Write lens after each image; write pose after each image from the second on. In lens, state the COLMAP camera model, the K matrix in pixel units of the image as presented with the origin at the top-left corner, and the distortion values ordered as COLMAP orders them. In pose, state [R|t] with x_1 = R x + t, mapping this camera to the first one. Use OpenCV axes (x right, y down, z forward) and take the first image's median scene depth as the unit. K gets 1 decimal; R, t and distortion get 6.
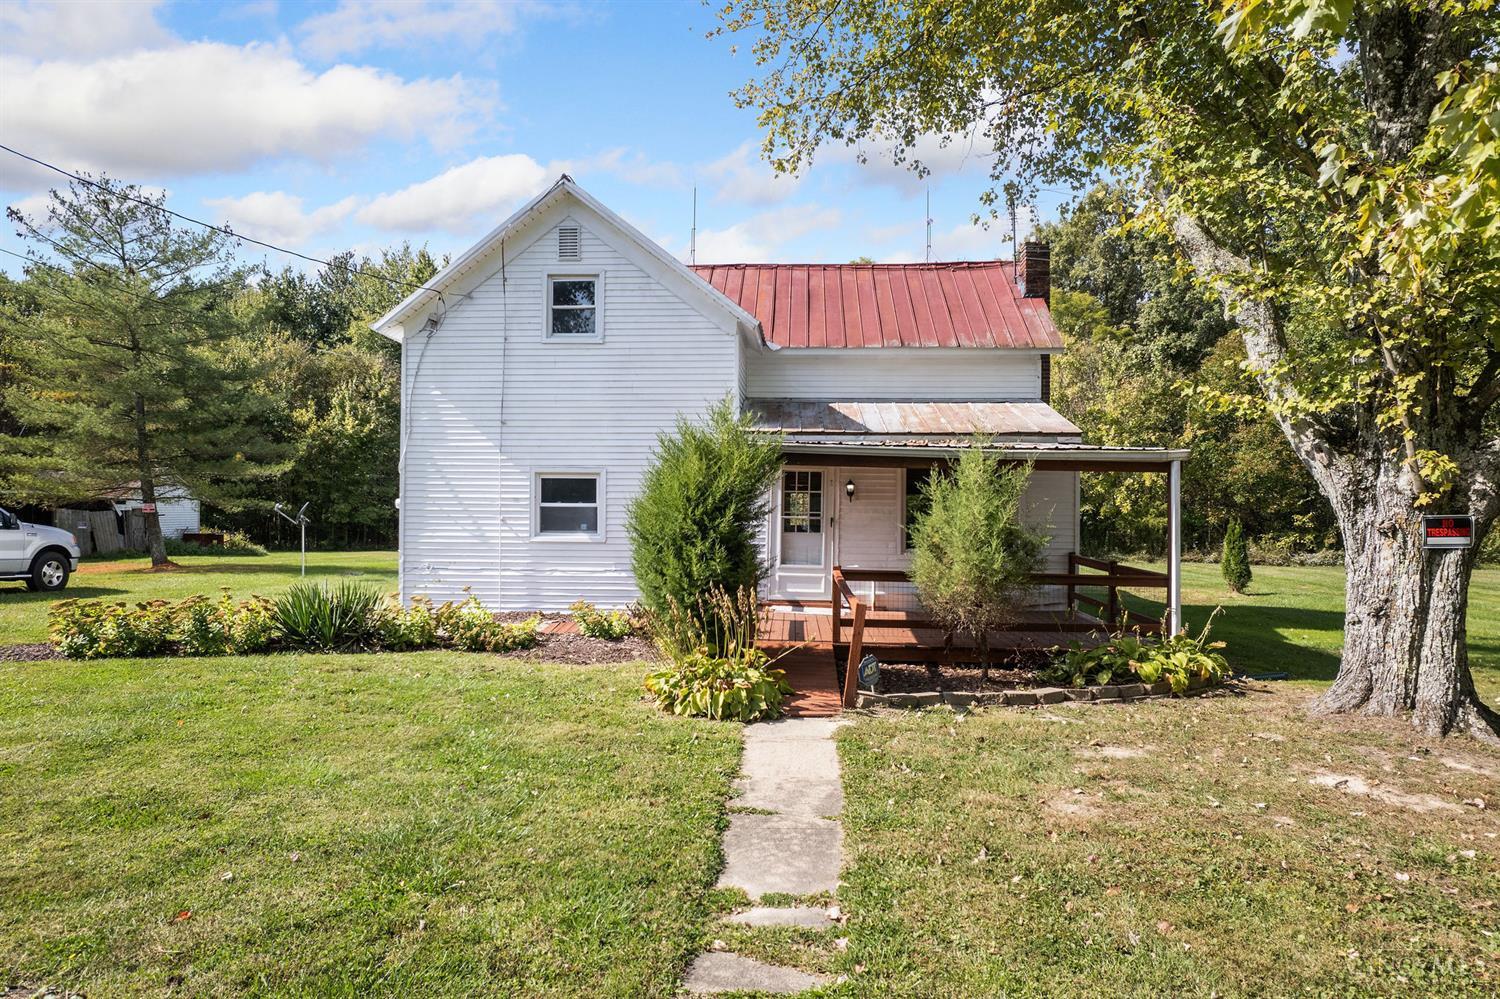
lens RADIAL K [[907.2, 0, 751.6], [0, 907.2, 485.4], [0, 0, 1]] dist [0.000975, -0.000612]
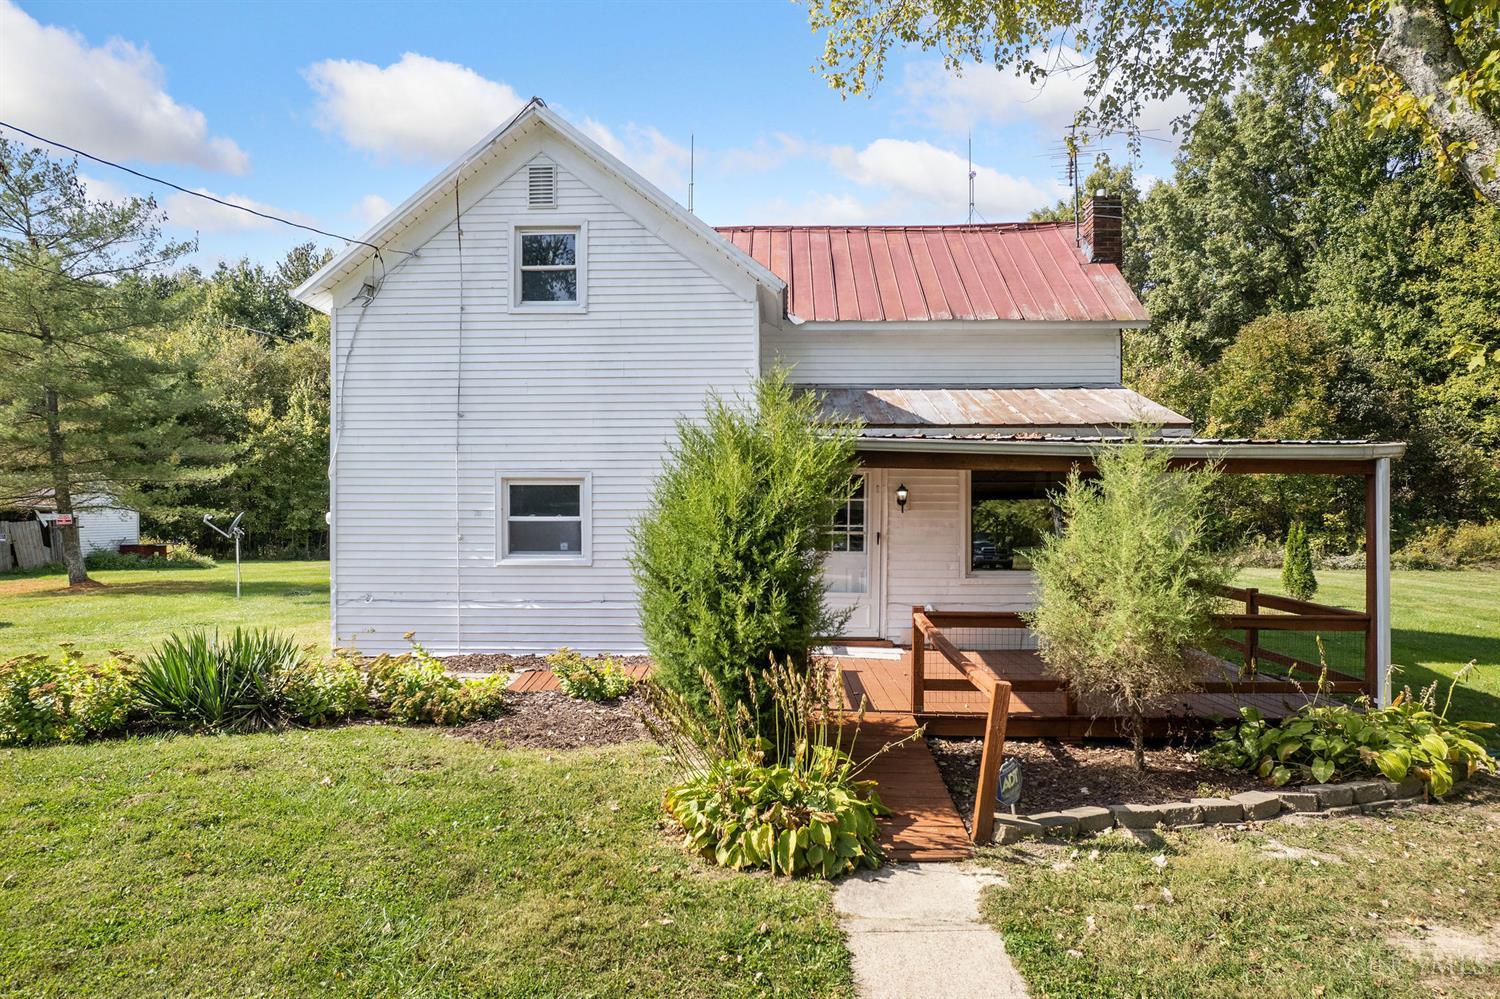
lens RADIAL K [[948.2, 0, 750.0], [0, 948.2, 499.5], [0, 0, 1]] dist [-0.000405, 0.002199]
pose [[0.999868, -0.007415, 0.014438, -0.034892], [0.007210, 0.999873, 0.014191, -0.005621], [-0.014541, -0.014086, 0.999795, 0.172020]]
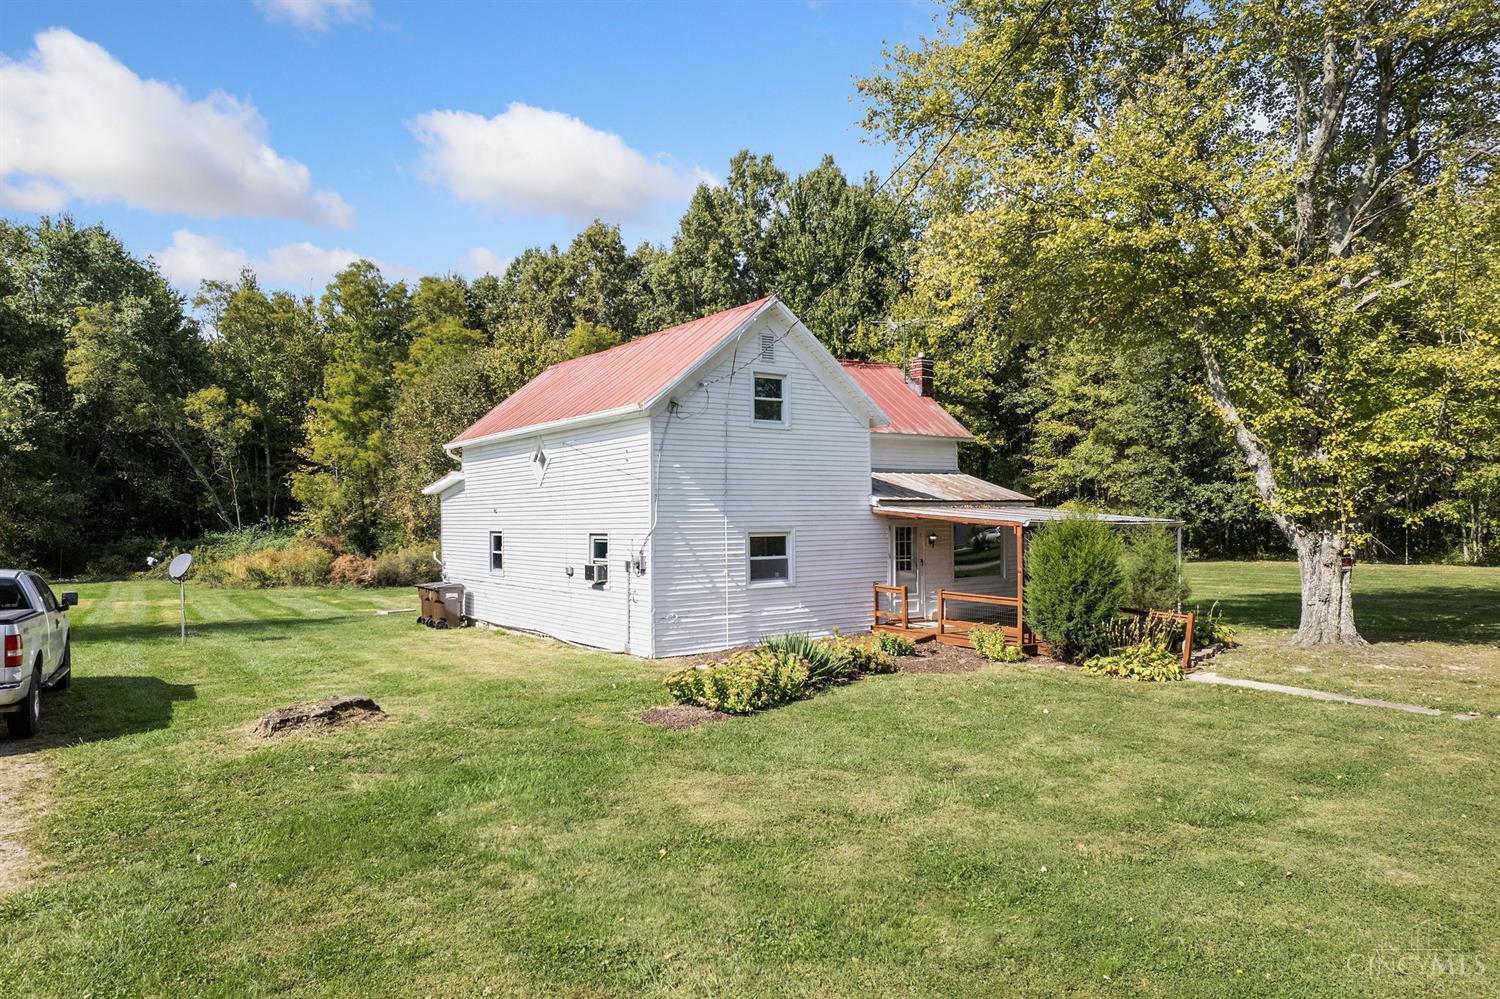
lens RADIAL K [[948.2, 0, 750.0], [0, 948.2, 499.5], [0, 0, 1]] dist [-0.000405, 0.002199]
pose [[0.798020, -0.004778, 0.602612, -1.006141], [-0.001580, 0.999949, 0.010022, -0.071511], [-0.602629, -0.008950, 0.797972, -0.025288]]
